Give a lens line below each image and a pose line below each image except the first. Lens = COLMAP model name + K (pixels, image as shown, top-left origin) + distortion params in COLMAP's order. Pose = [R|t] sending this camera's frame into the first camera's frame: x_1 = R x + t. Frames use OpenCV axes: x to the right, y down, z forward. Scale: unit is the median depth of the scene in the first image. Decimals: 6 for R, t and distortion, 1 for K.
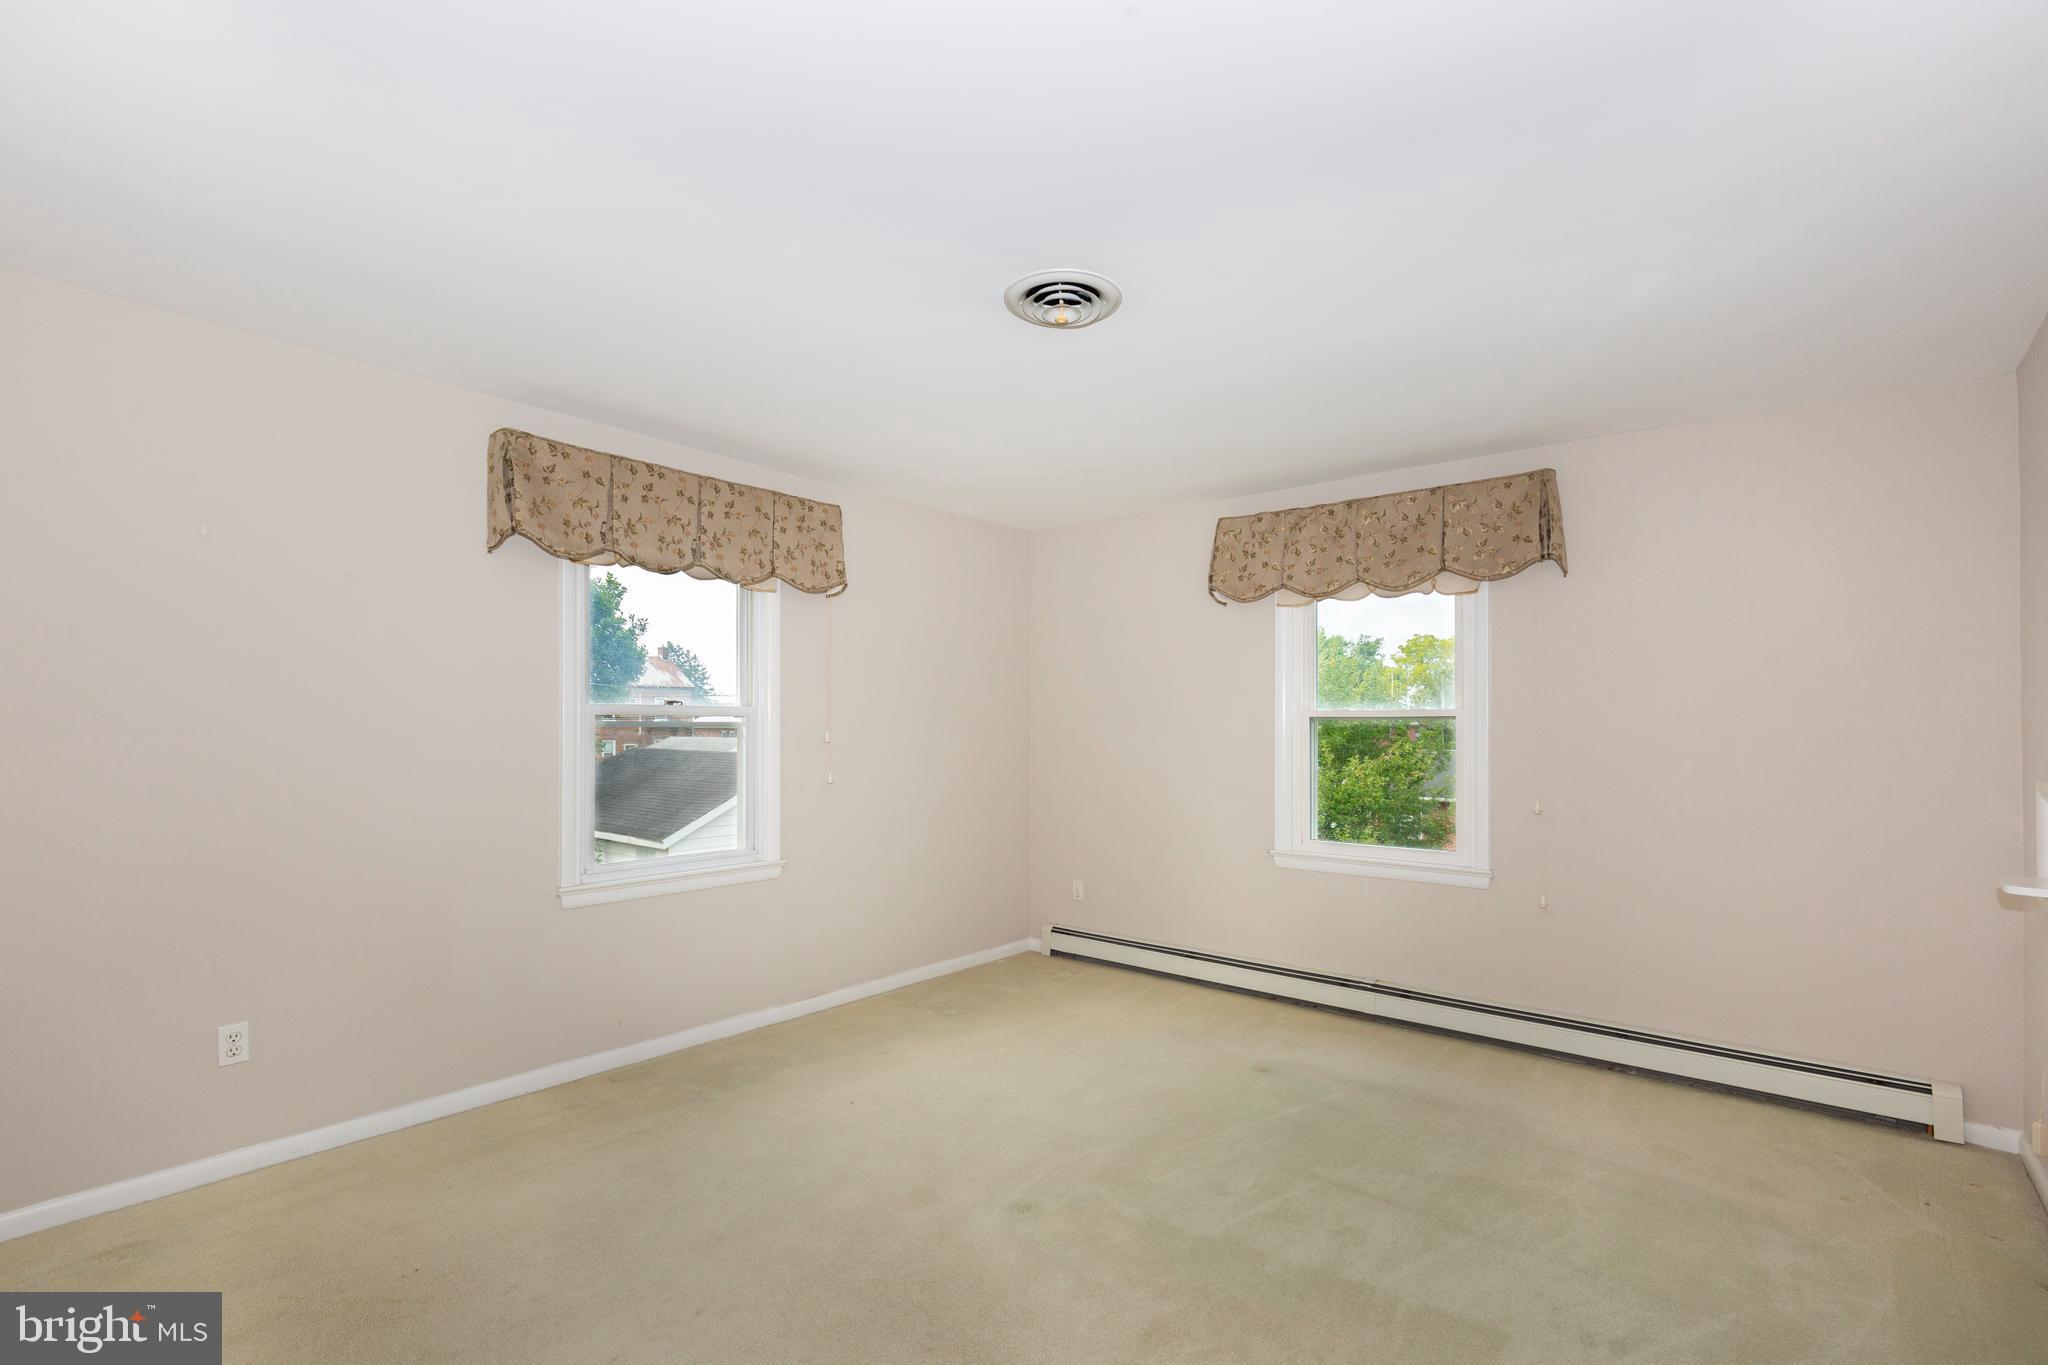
lens RADIAL K [[954.6, 0, 1019.3], [0, 954.6, 688.1], [0, 0, 1]] dist [0.000069, -0.000147]
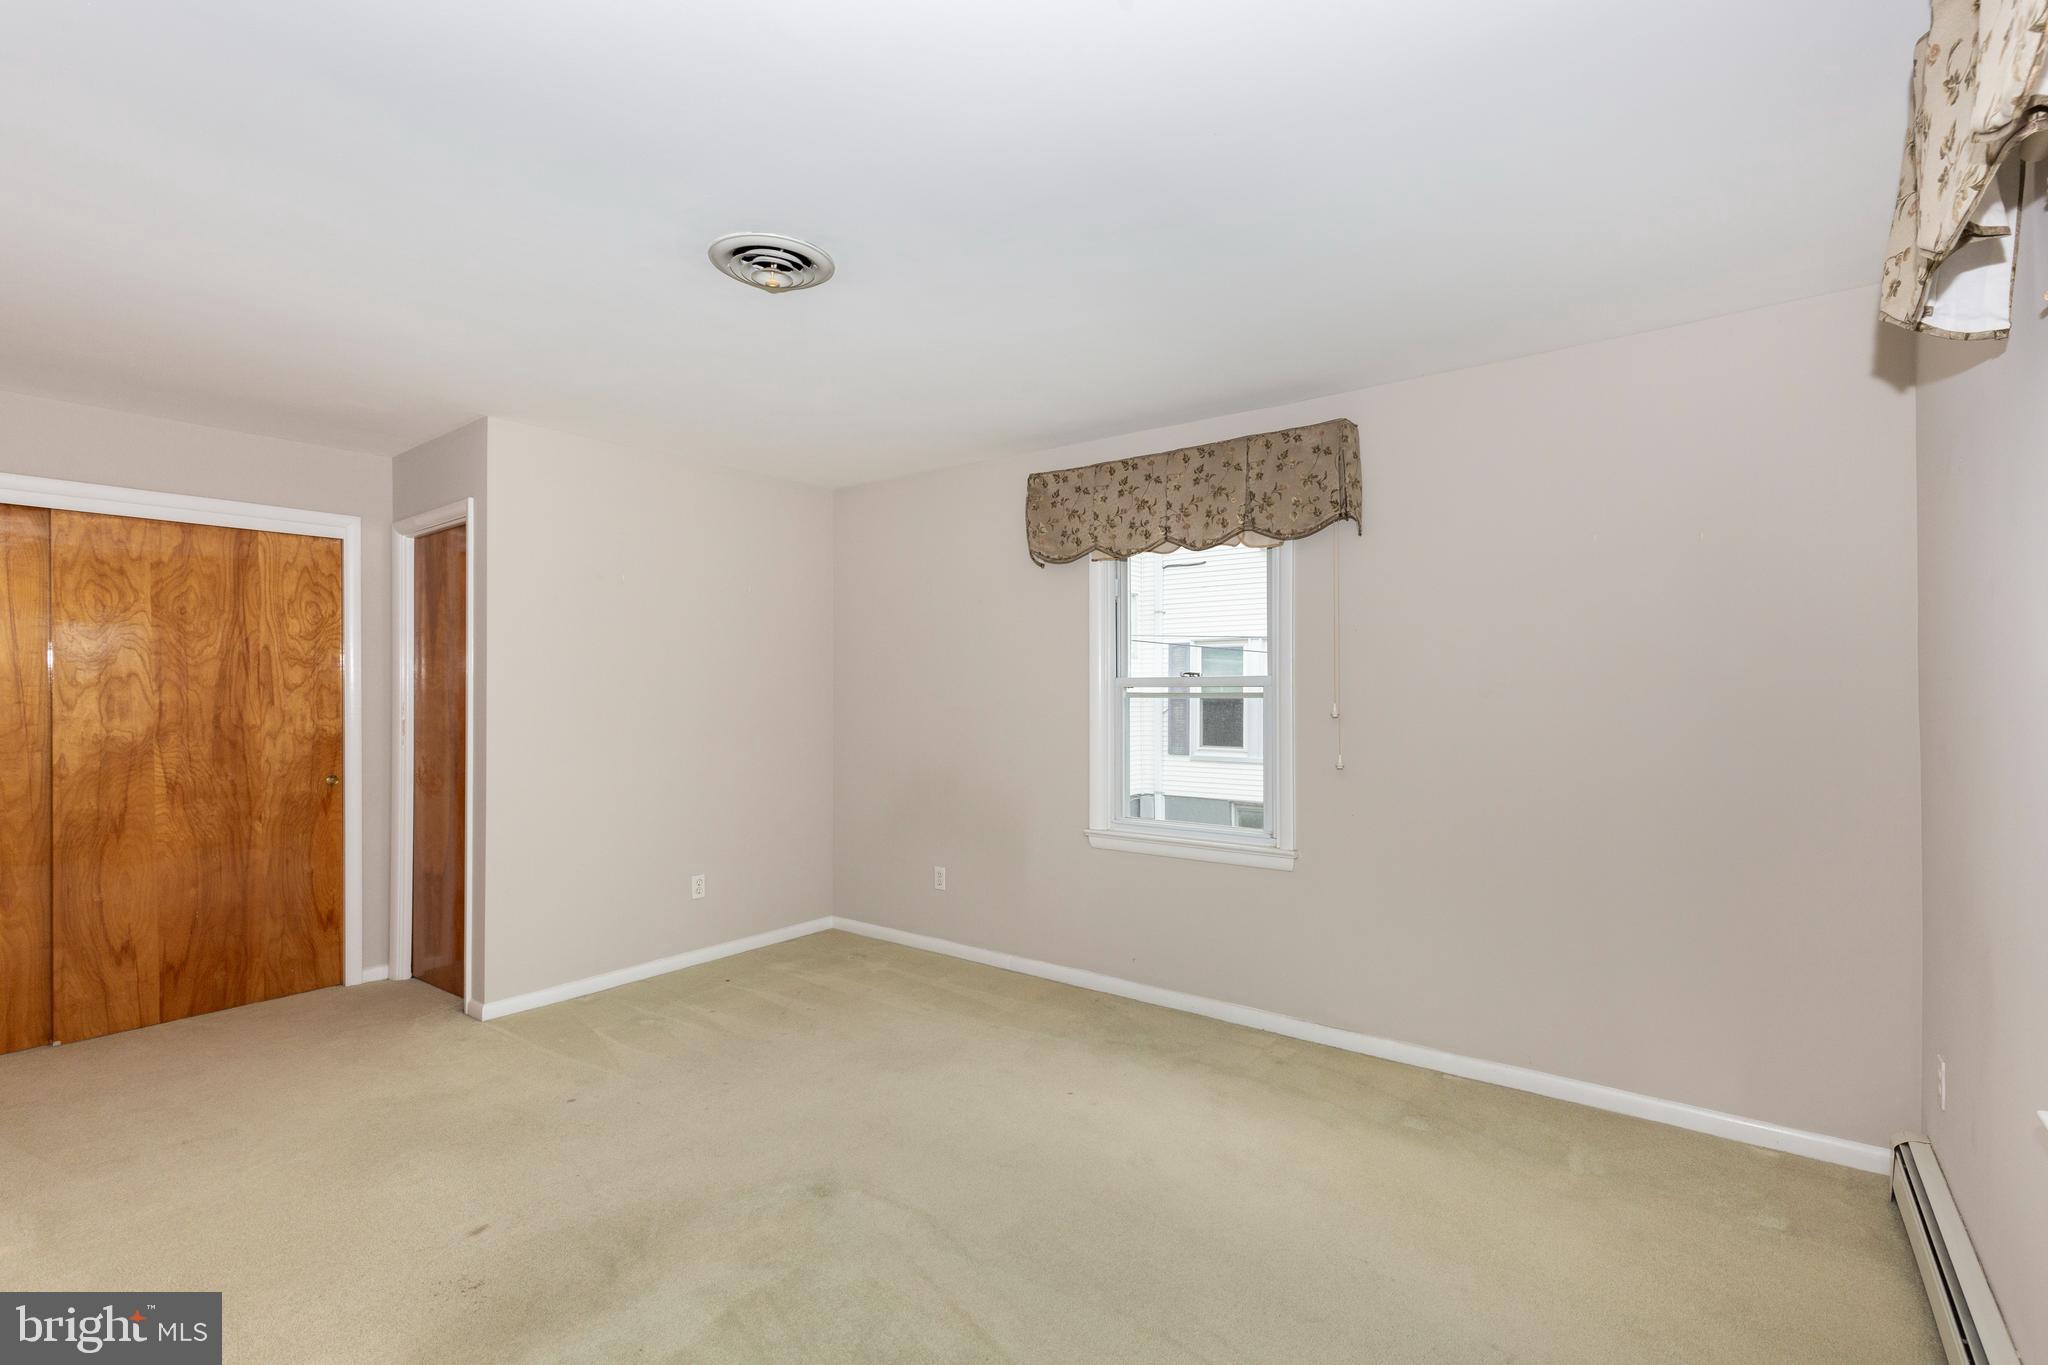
lens RADIAL K [[954.6, 0, 1019.3], [0, 954.6, 688.1], [0, 0, 1]] dist [0.000069, -0.000147]
pose [[0.014513, -0.011791, -0.999825, 0.714965], [0.036104, 0.999285, -0.011260, 0.036436], [0.999243, -0.035934, 0.014928, 0.861742]]
